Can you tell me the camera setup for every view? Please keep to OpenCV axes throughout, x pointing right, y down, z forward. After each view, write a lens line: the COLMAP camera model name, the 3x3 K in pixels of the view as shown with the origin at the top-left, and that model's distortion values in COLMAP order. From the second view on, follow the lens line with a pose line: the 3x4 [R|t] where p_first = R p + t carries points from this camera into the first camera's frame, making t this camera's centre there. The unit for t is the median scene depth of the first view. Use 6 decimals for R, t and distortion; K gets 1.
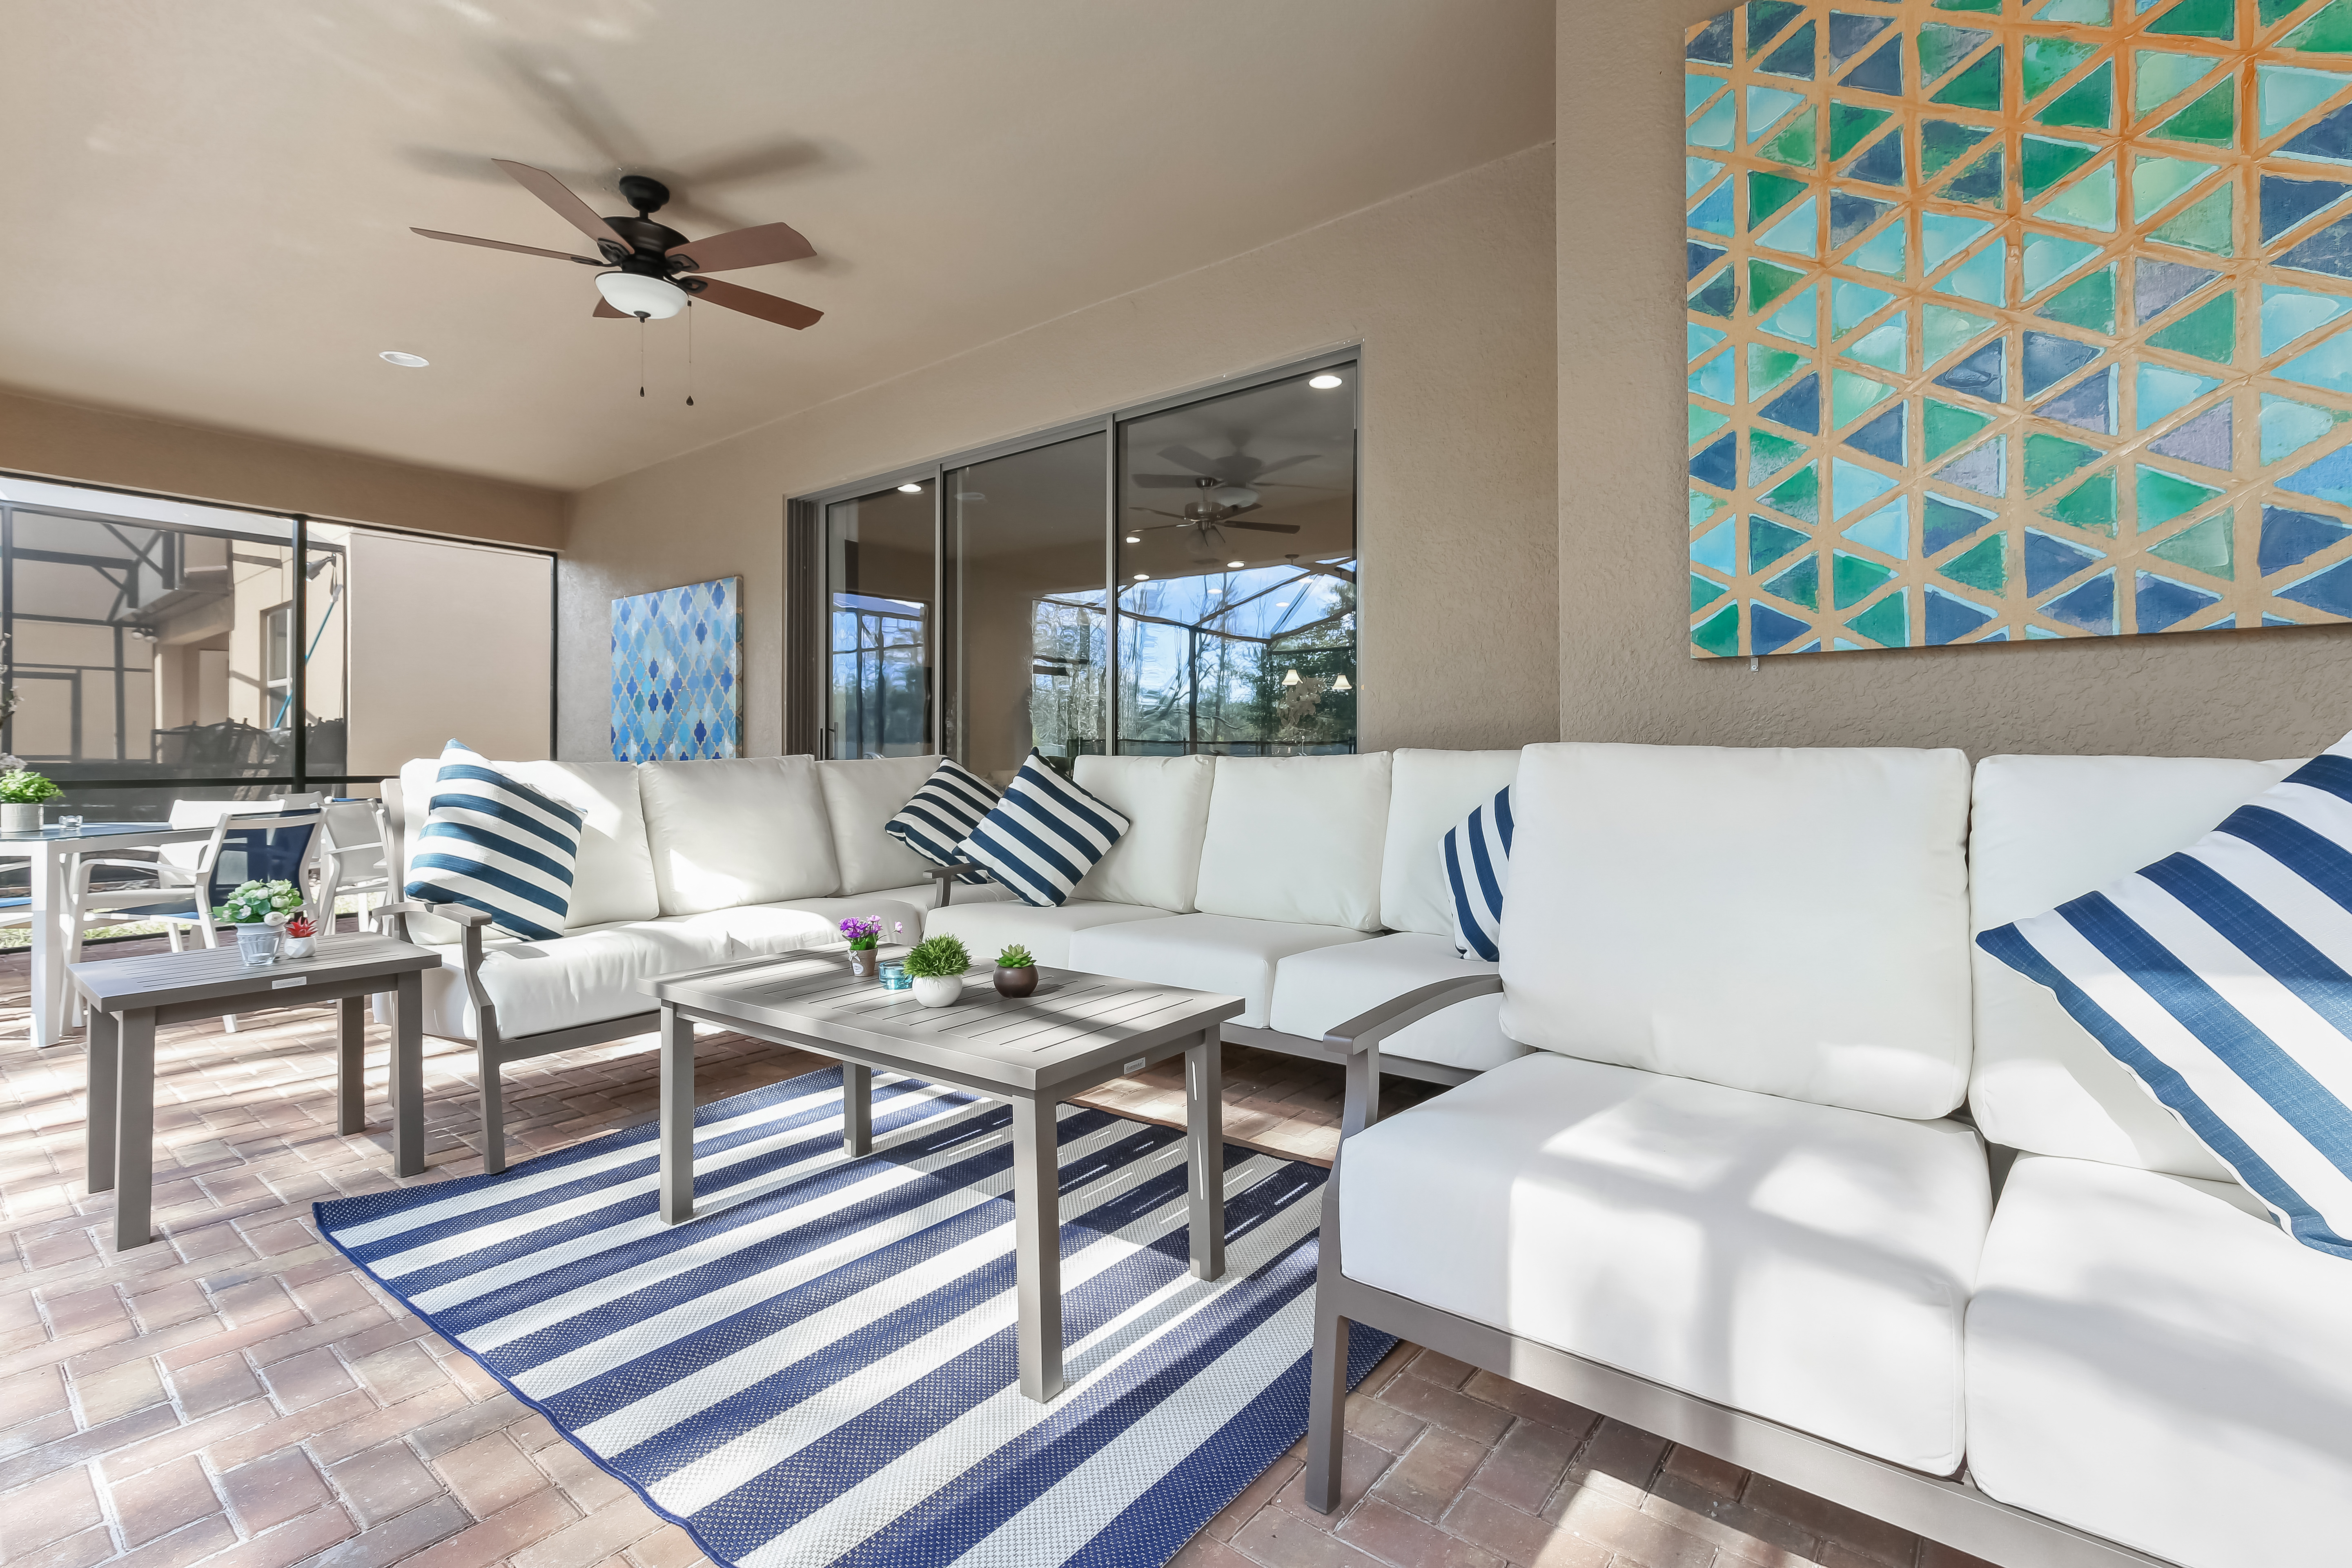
lens RADIAL K [[1057.1, 0, 1203.0], [0, 1057.1, 751.0], [0, 0, 1]] dist [-0.002276, 0.007054]
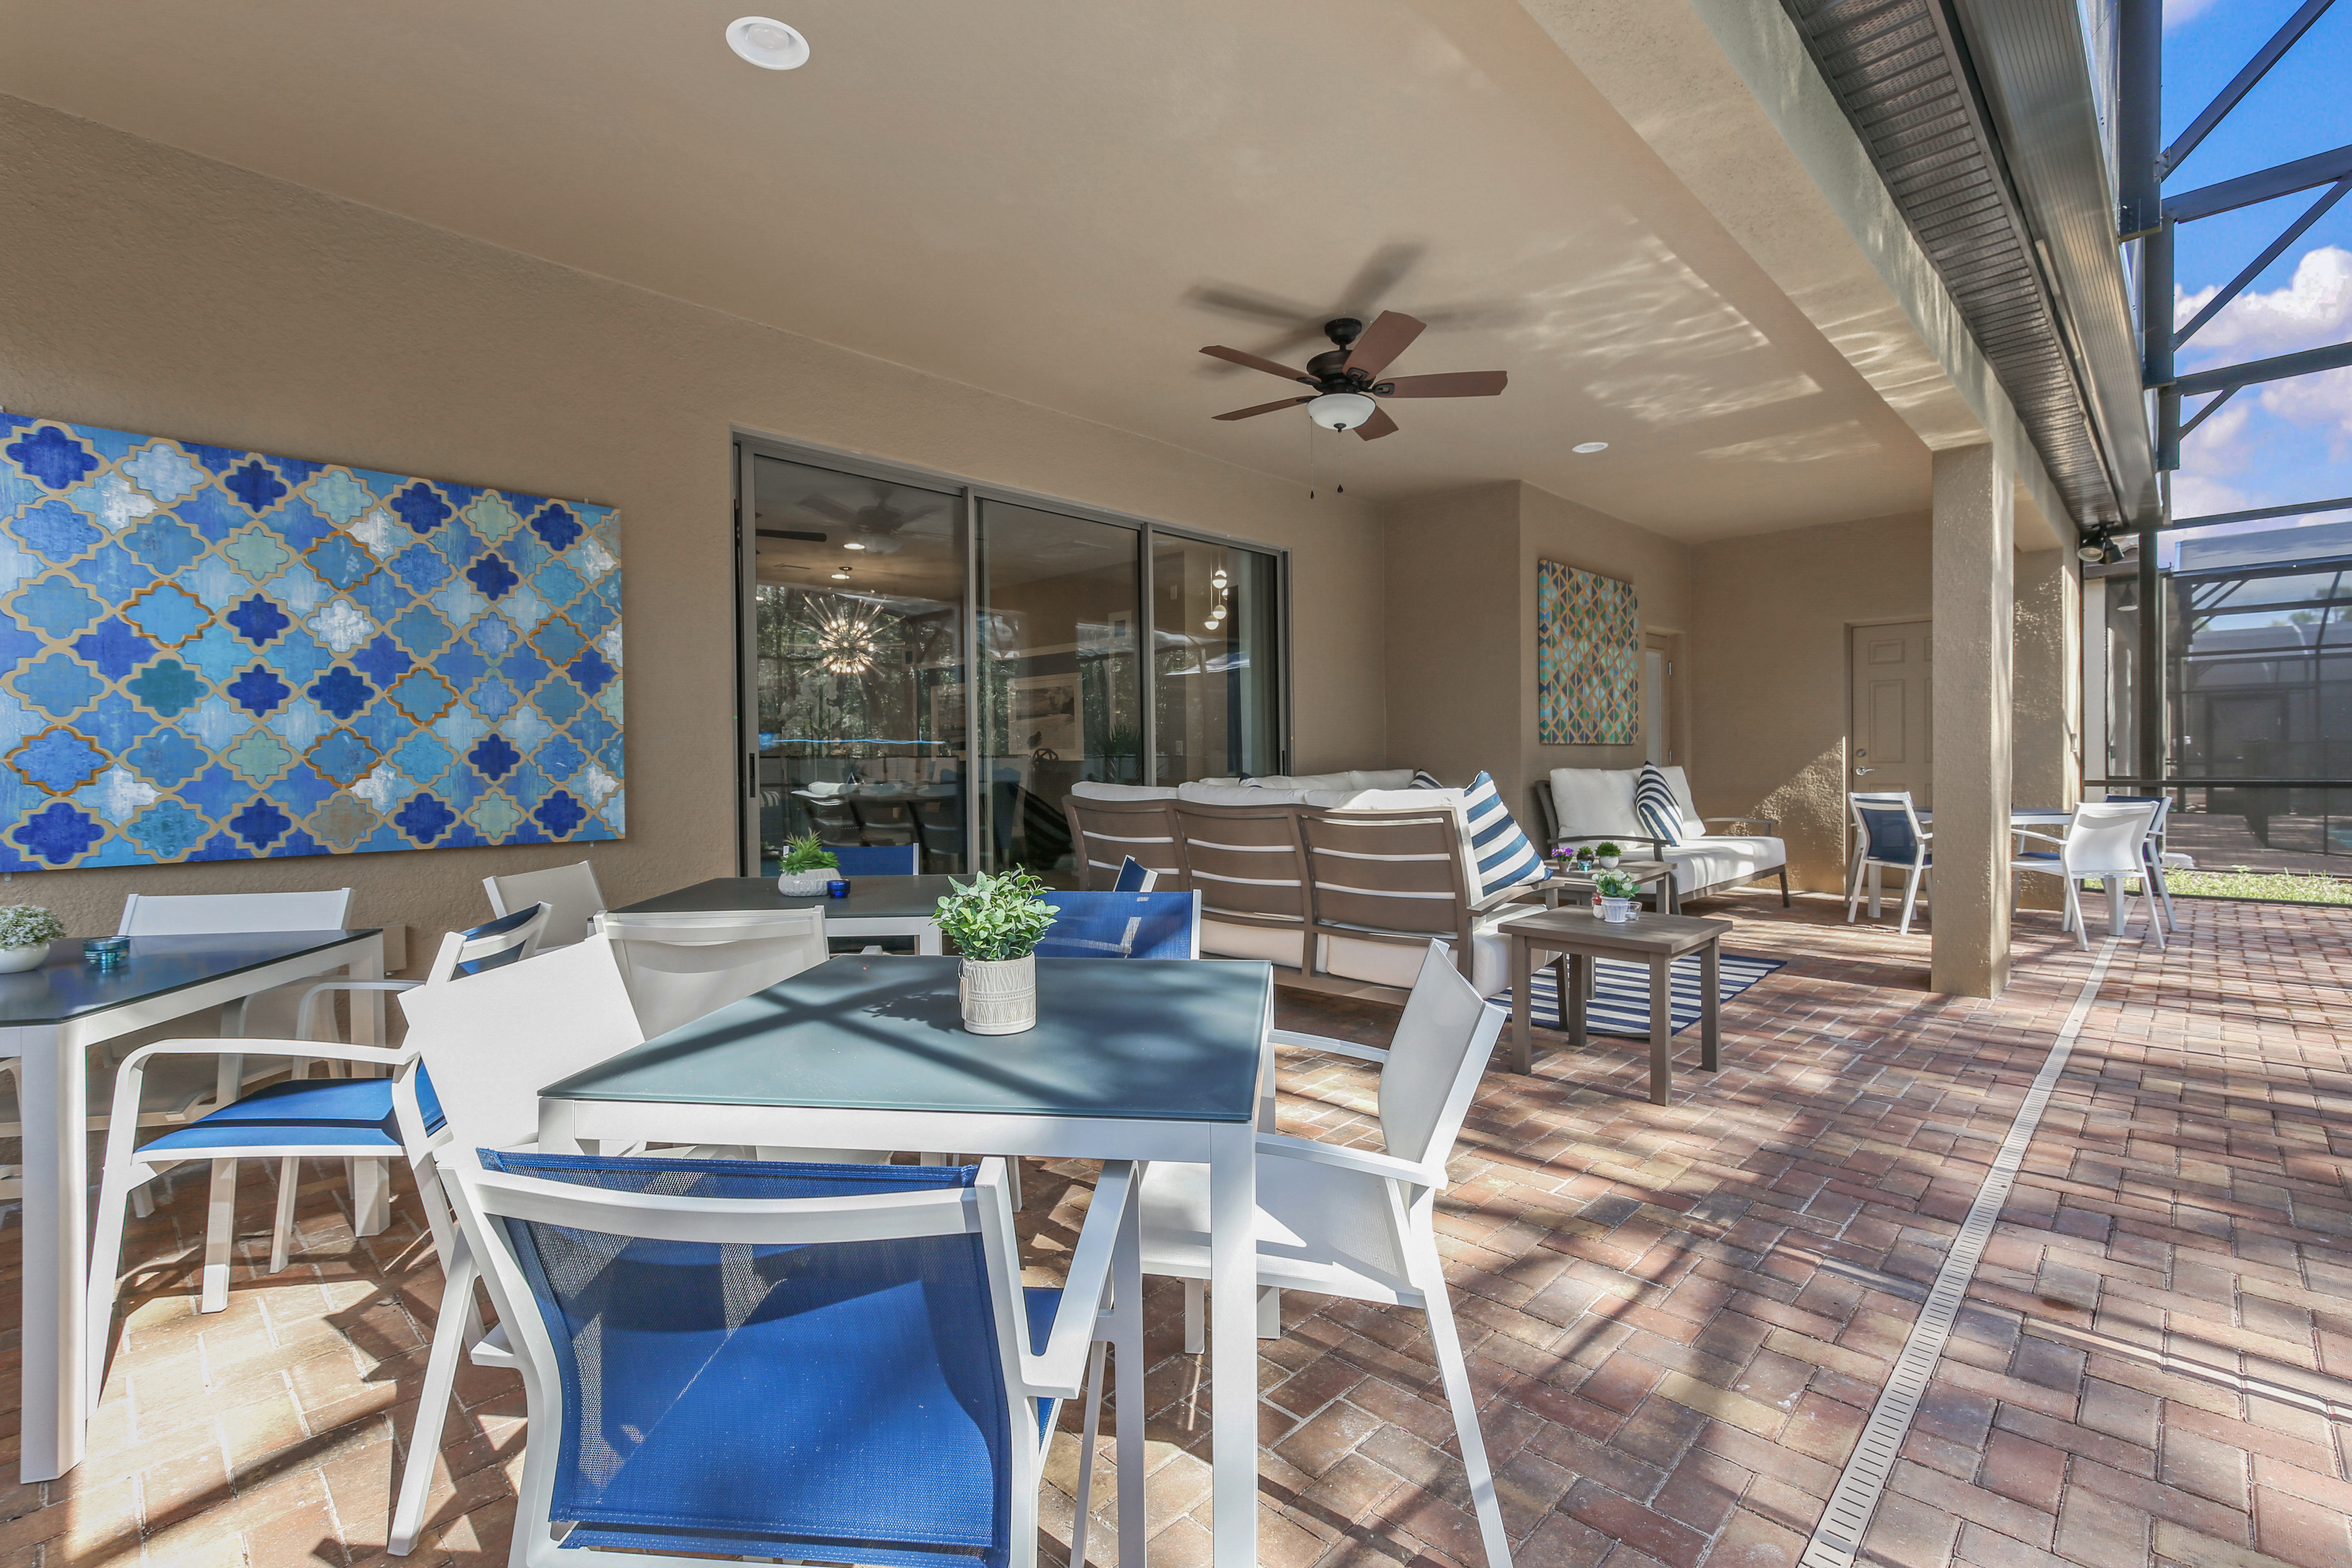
lens RADIAL K [[1057.1, 0, 1175.8], [0, 1057.1, 771.3], [0, 0, 1]] dist [-0.002276, 0.007054]
pose [[0.126850, -0.008160, 0.991888, -3.332663], [0.007644, 0.999945, 0.007248, -0.035090], [-0.991892, 0.006663, 0.126905, 1.884032]]
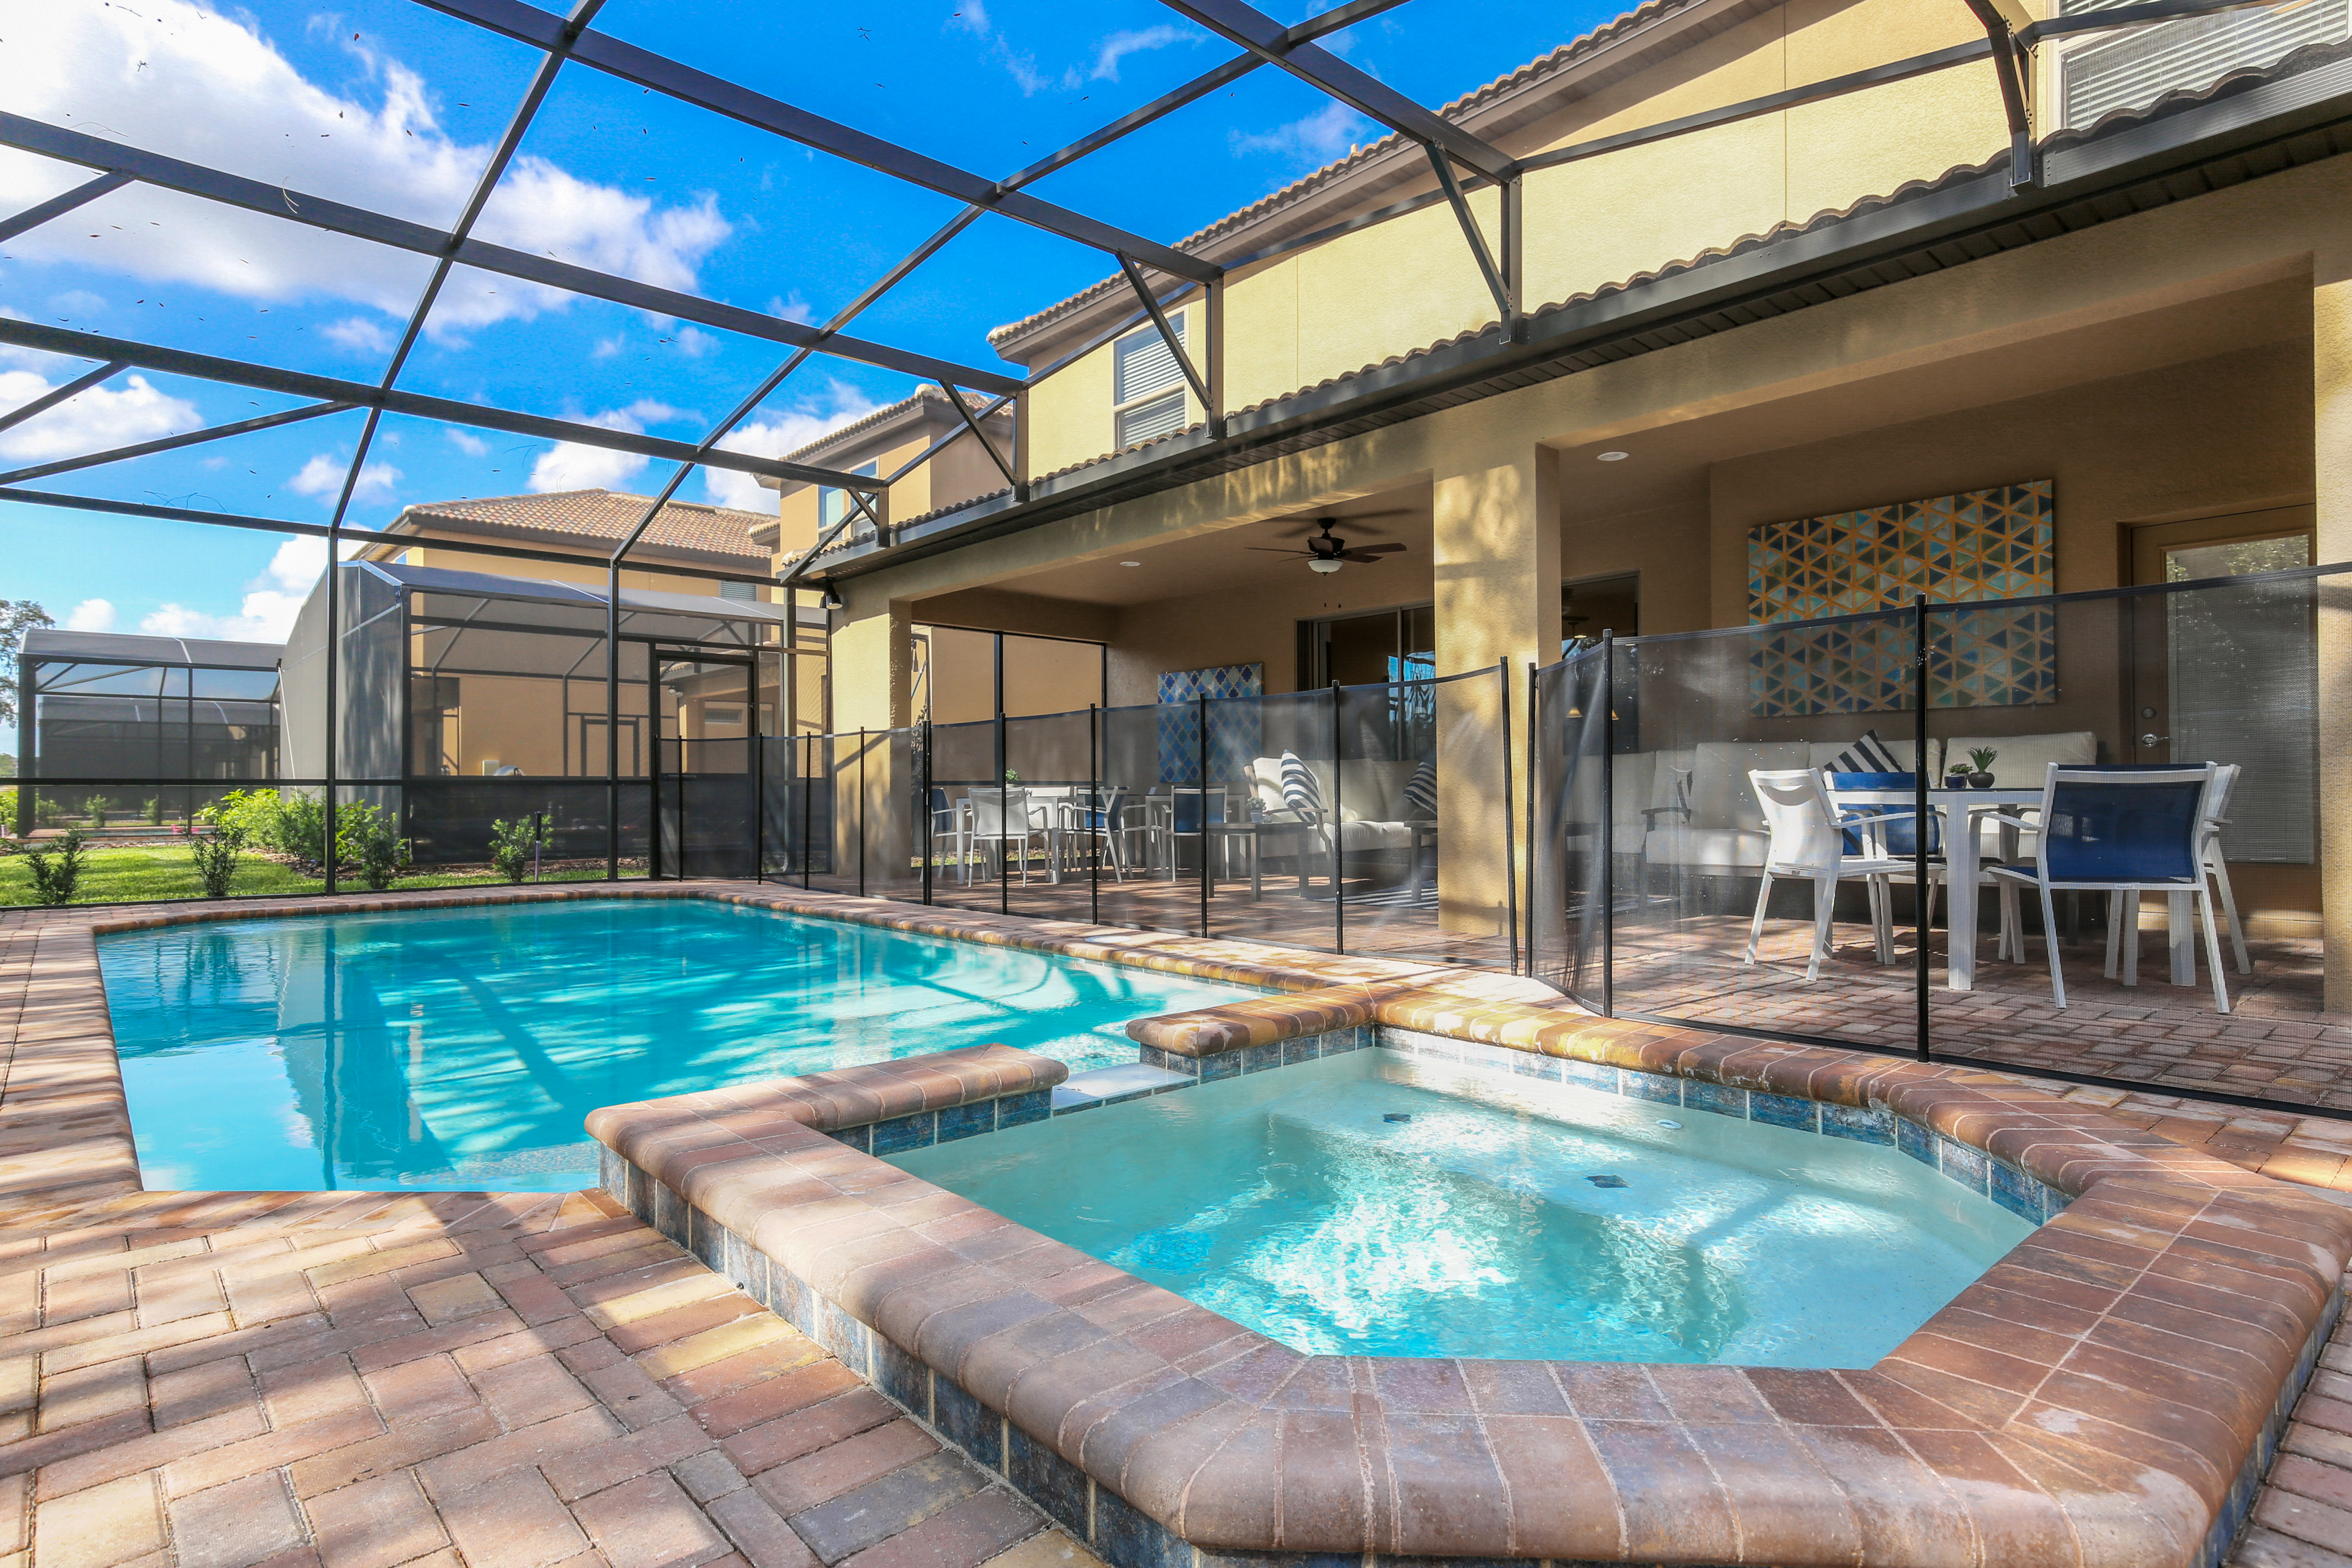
lens RADIAL K [[1250.4, 0, 1170.1], [0, 1250.4, 781.2], [0, 0, 1]] dist [-0.003311, -0.000184]
pose [[0.982611, -0.004111, -0.185628, -0.657394], [0.002646, 0.999963, -0.008138, 0.152840], [0.185655, 0.007505, 0.982586, -3.469790]]
